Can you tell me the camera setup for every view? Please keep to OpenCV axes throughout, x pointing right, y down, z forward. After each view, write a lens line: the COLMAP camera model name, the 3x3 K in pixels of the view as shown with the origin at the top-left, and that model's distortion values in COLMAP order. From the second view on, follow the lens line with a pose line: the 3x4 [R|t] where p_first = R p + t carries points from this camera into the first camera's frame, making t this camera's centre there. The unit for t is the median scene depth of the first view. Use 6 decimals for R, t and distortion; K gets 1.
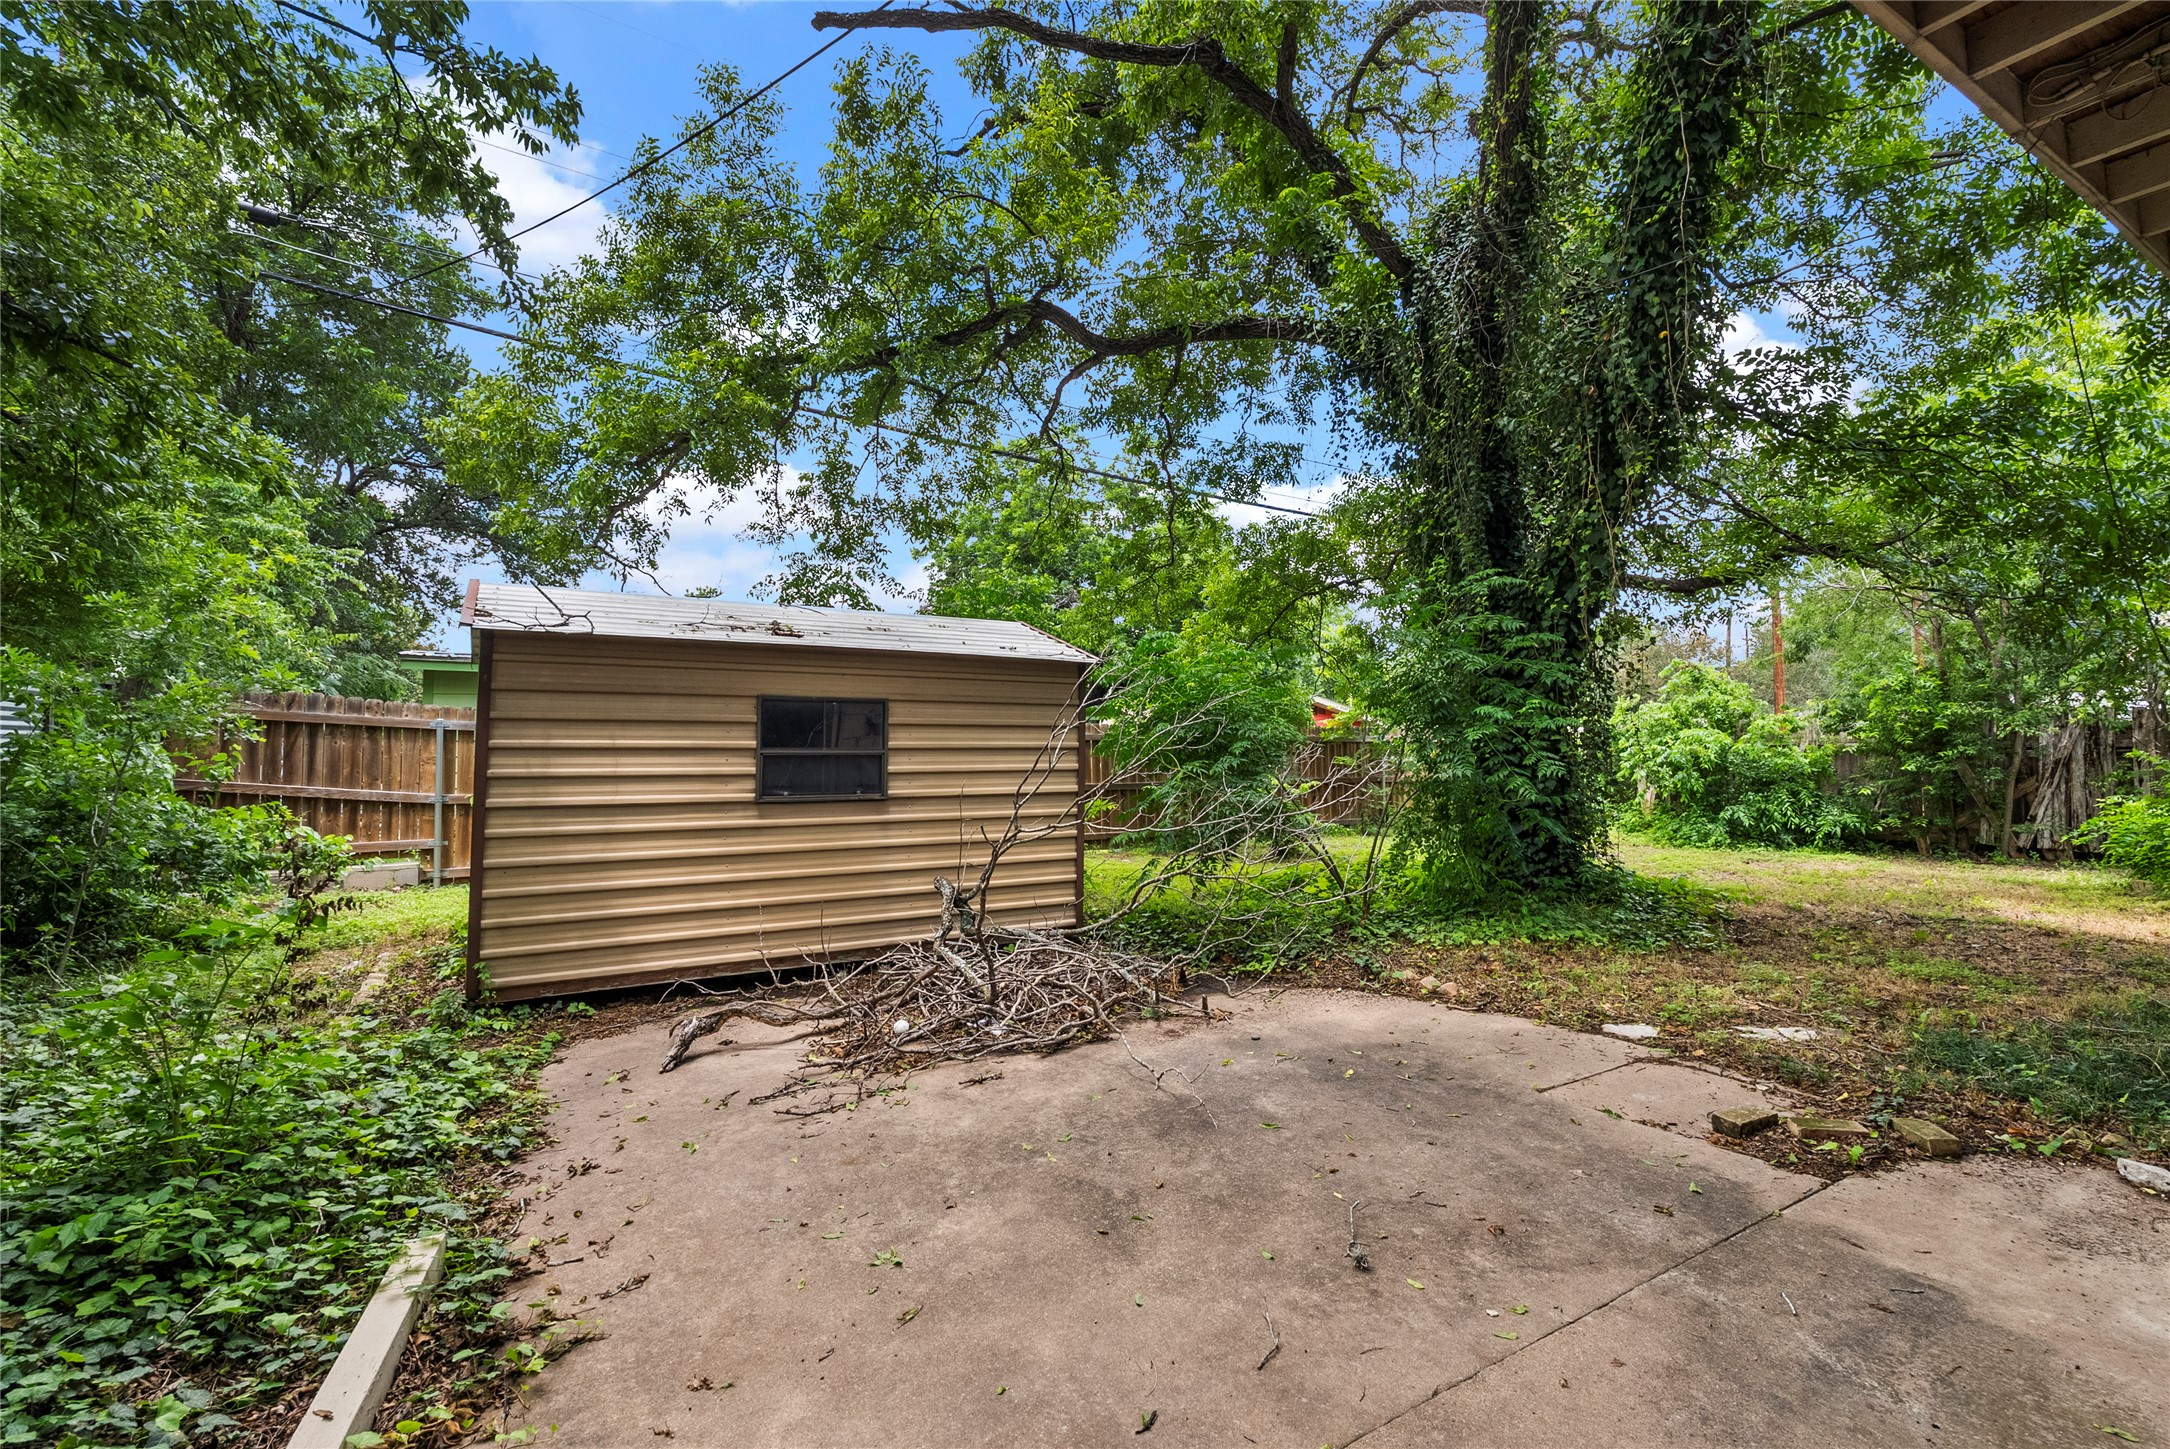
lens RADIAL K [[992.9, 0, 1085.6], [0, 992.9, 727.2], [0, 0, 1]] dist [-0.003738, -0.000295]
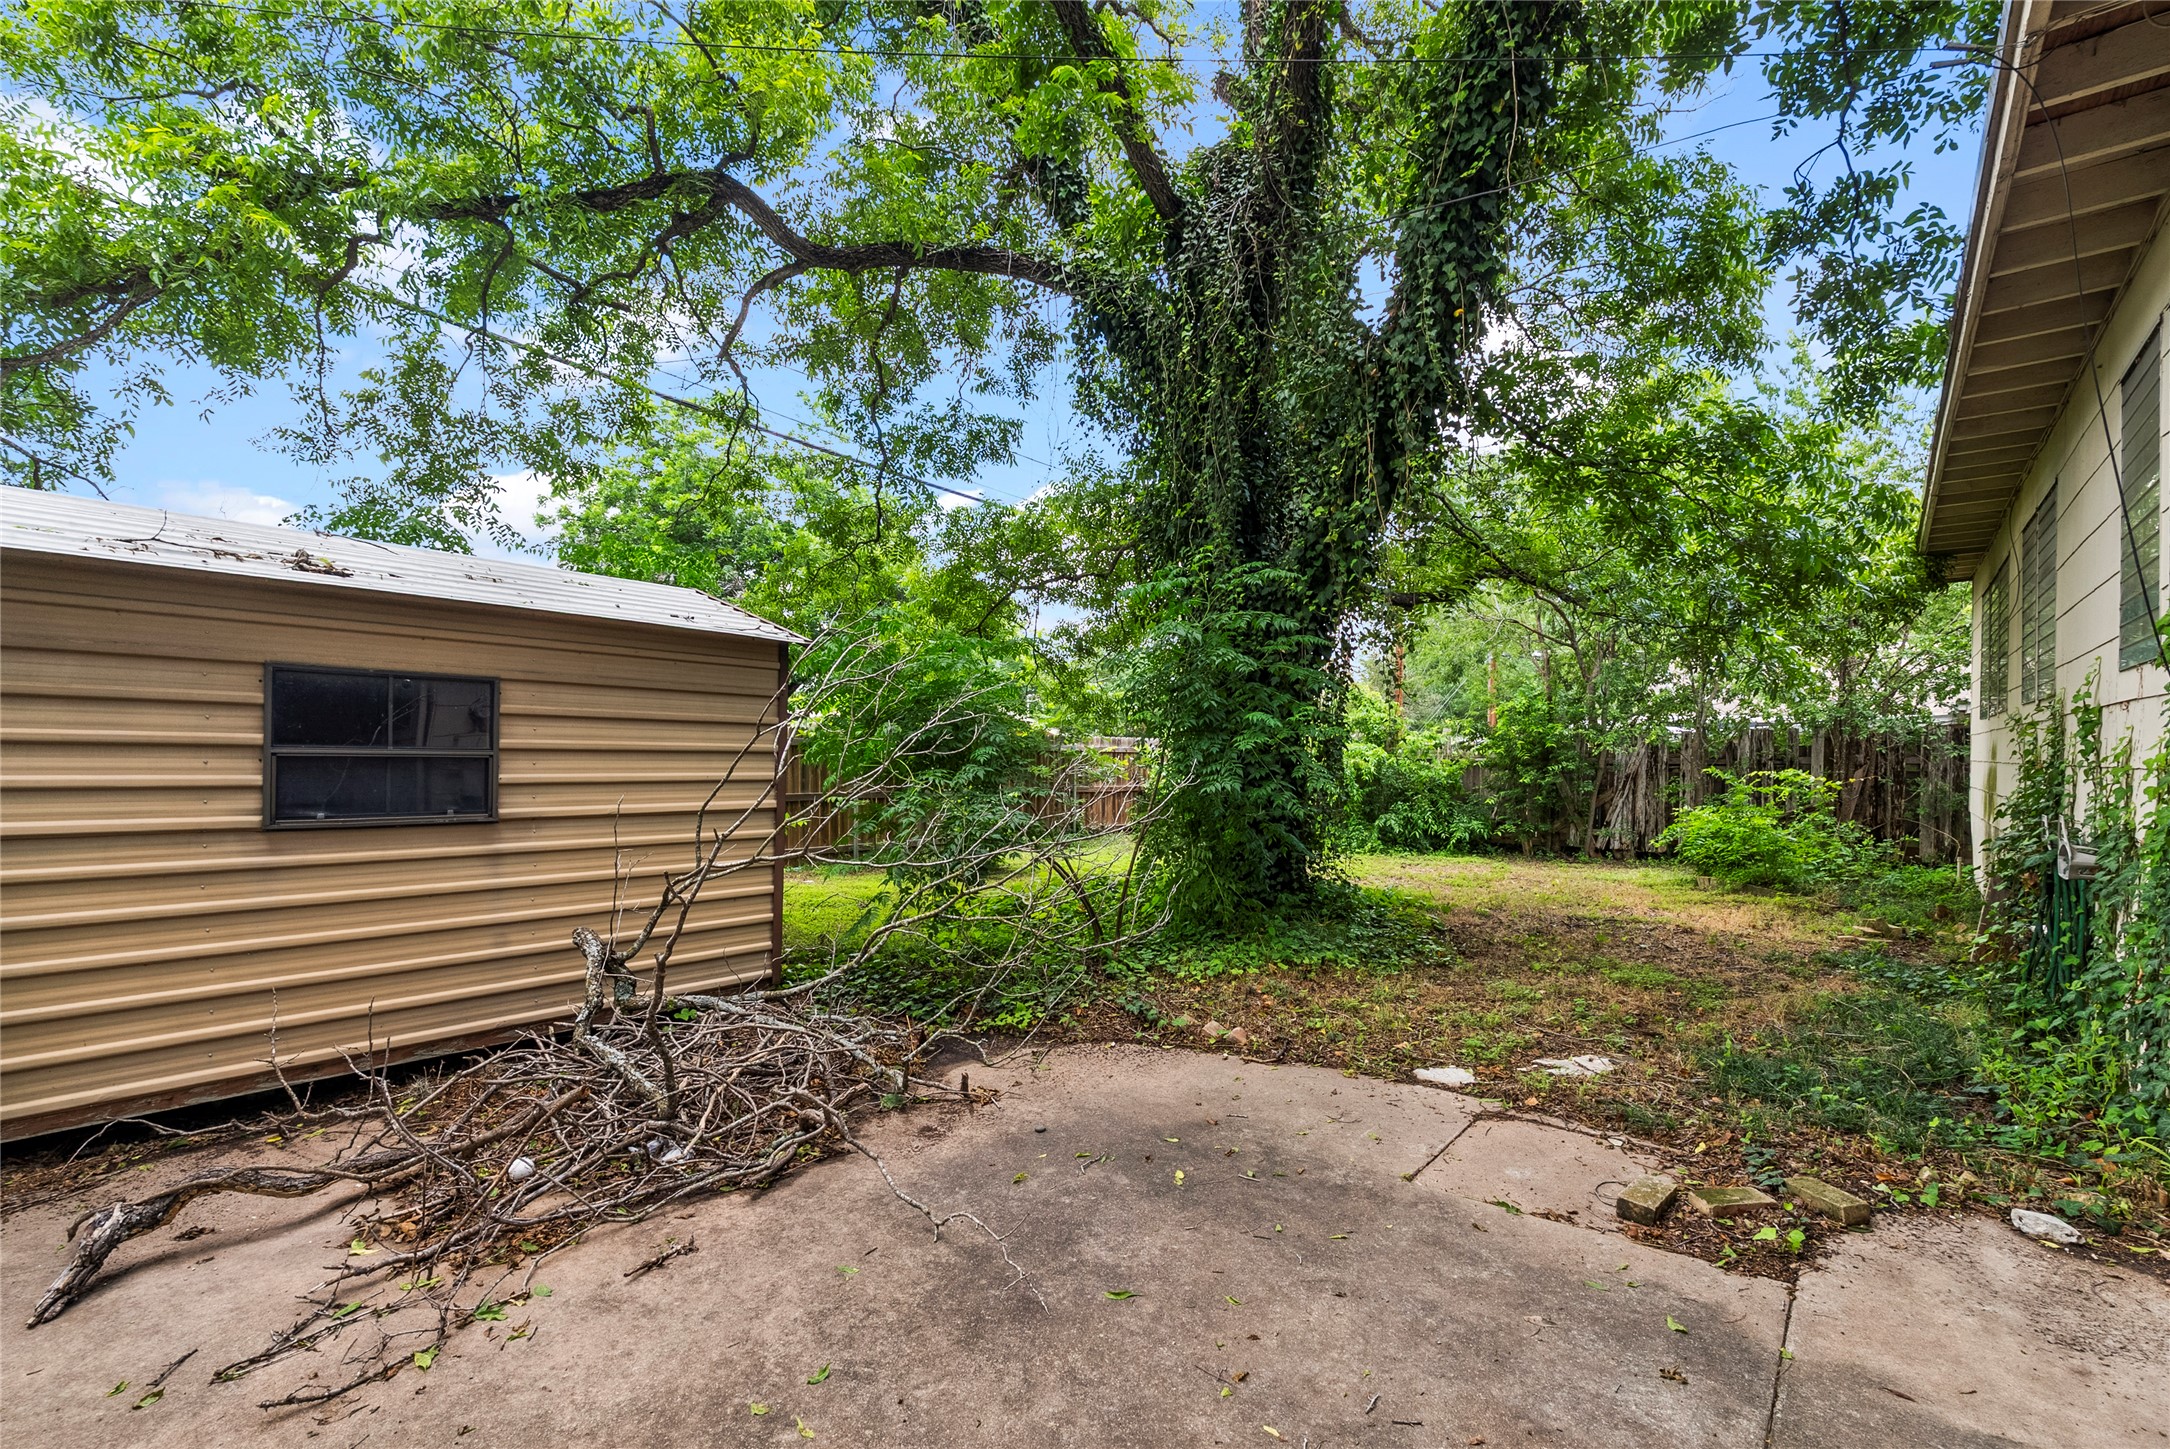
lens RADIAL K [[992.9, 0, 1093.6], [0, 992.9, 772.0], [0, 0, 1]] dist [-0.003738, -0.000295]
pose [[0.942384, 0.007662, 0.334445, -0.035691], [-0.020098, 0.999229, 0.033740, 0.005504], [-0.333928, -0.038518, 0.941811, 0.189795]]
